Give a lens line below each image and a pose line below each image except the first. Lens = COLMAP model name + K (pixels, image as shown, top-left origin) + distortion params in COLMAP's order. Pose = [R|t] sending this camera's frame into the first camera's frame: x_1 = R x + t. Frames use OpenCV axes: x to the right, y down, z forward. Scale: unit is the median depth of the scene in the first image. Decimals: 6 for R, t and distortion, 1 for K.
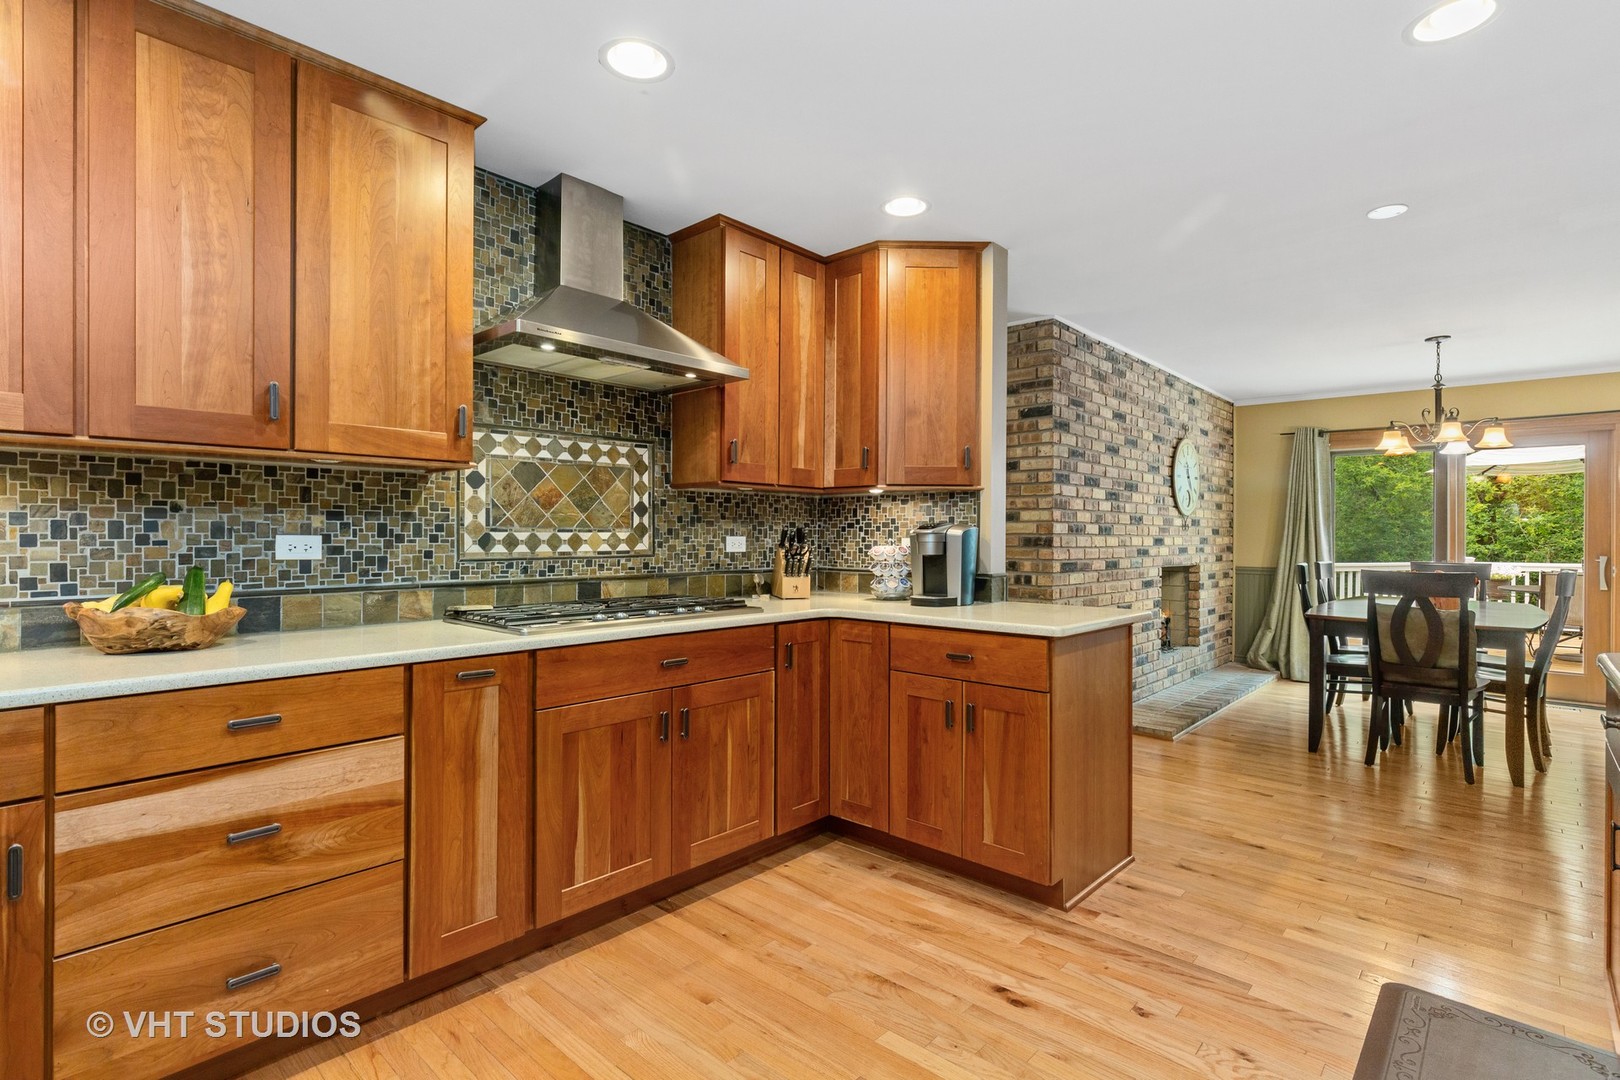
lens RADIAL K [[768.9, 0, 812.0], [0, 768.9, 532.1], [0, 0, 1]] dist [0.003764, -0.000112]
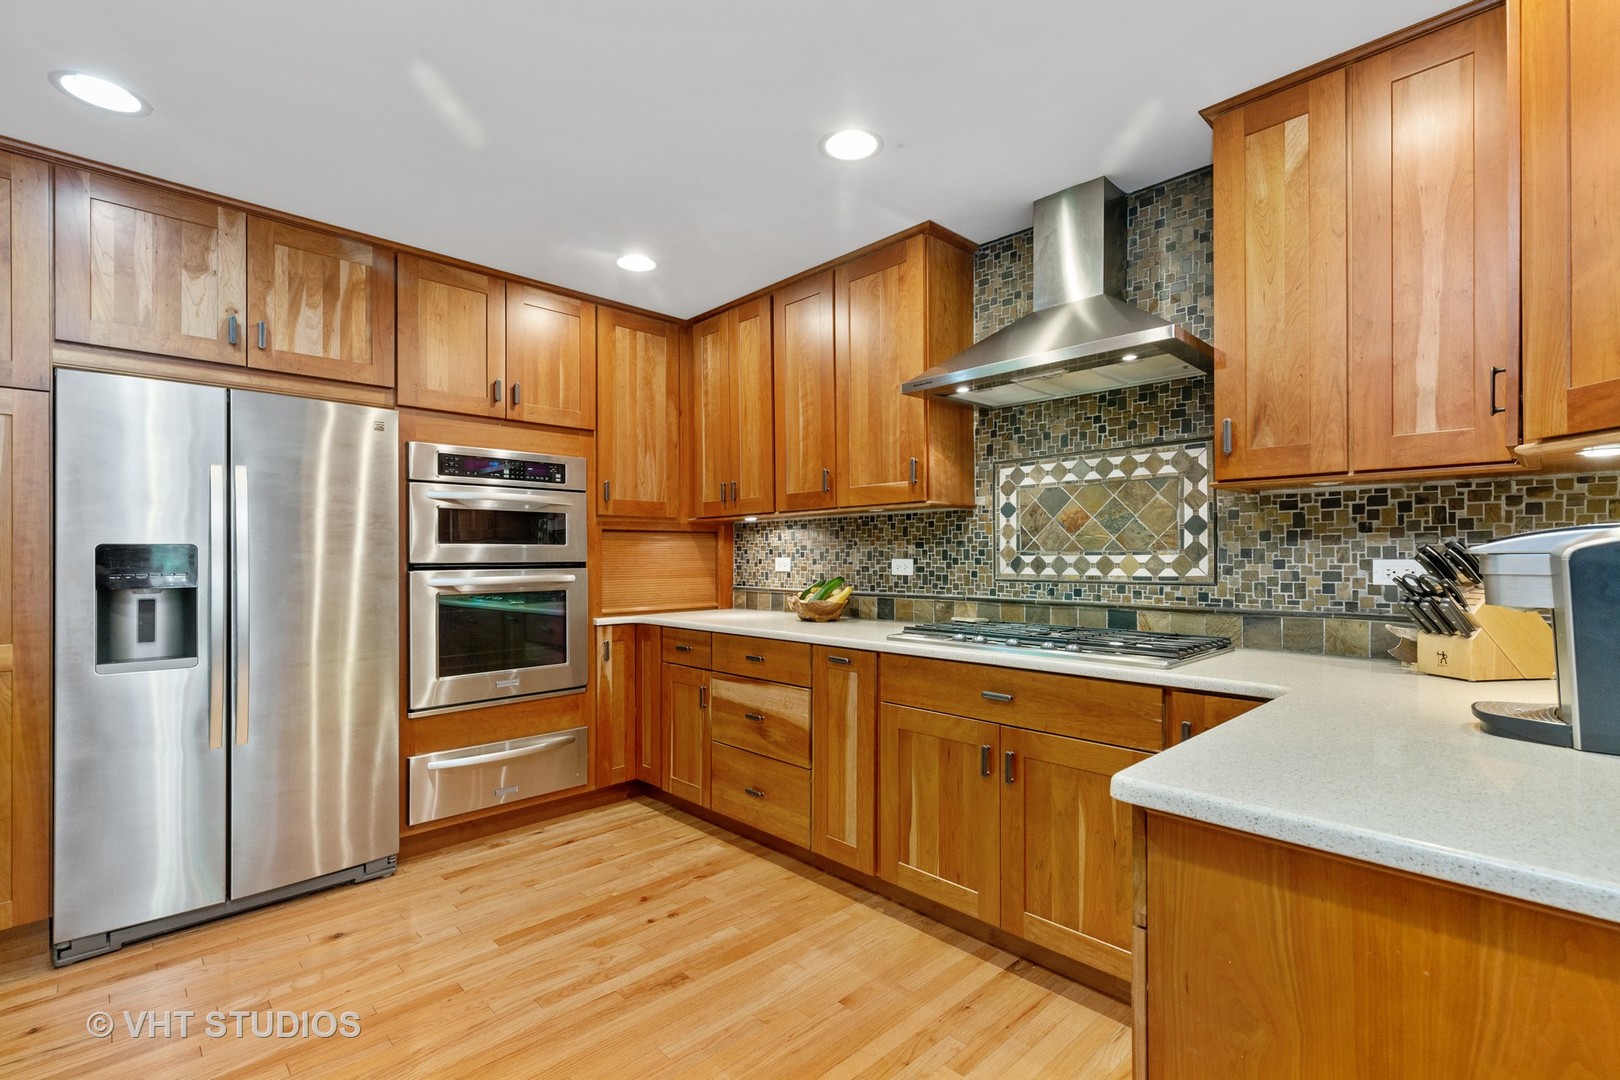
lens RADIAL K [[735.0, 0, 817.3], [0, 735.0, 550.2], [0, 0, 1]] dist [0.007604, -0.002387]
pose [[-0.048006, -0.012746, -0.998766, 0.666829], [0.006197, 0.999896, -0.013059, 0.004152], [0.998828, -0.006816, -0.047922, 0.771726]]
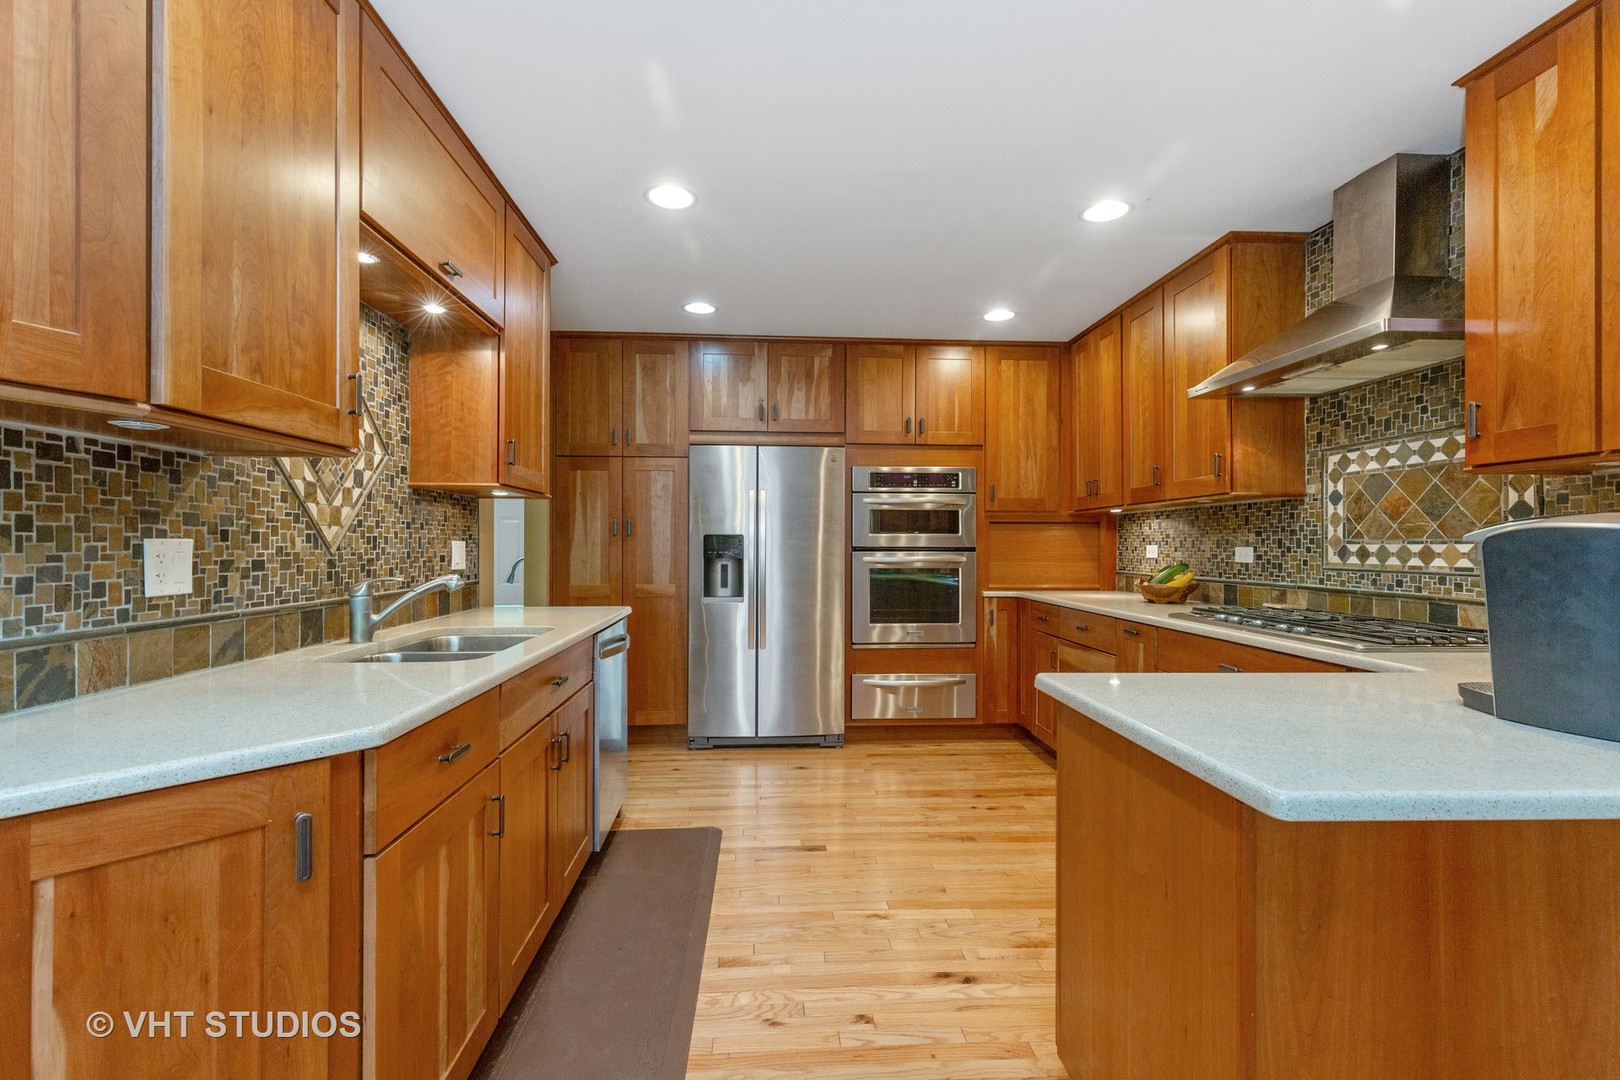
lens RADIAL K [[735.0, 0, 811.1], [0, 735.0, 538.0], [0, 0, 1]] dist [0.007604, -0.002387]
pose [[-0.690430, -0.014041, -0.723263, 0.868284], [-0.005573, 0.999885, -0.014092, 0.009978], [0.723377, -0.005699, -0.690429, 1.192353]]
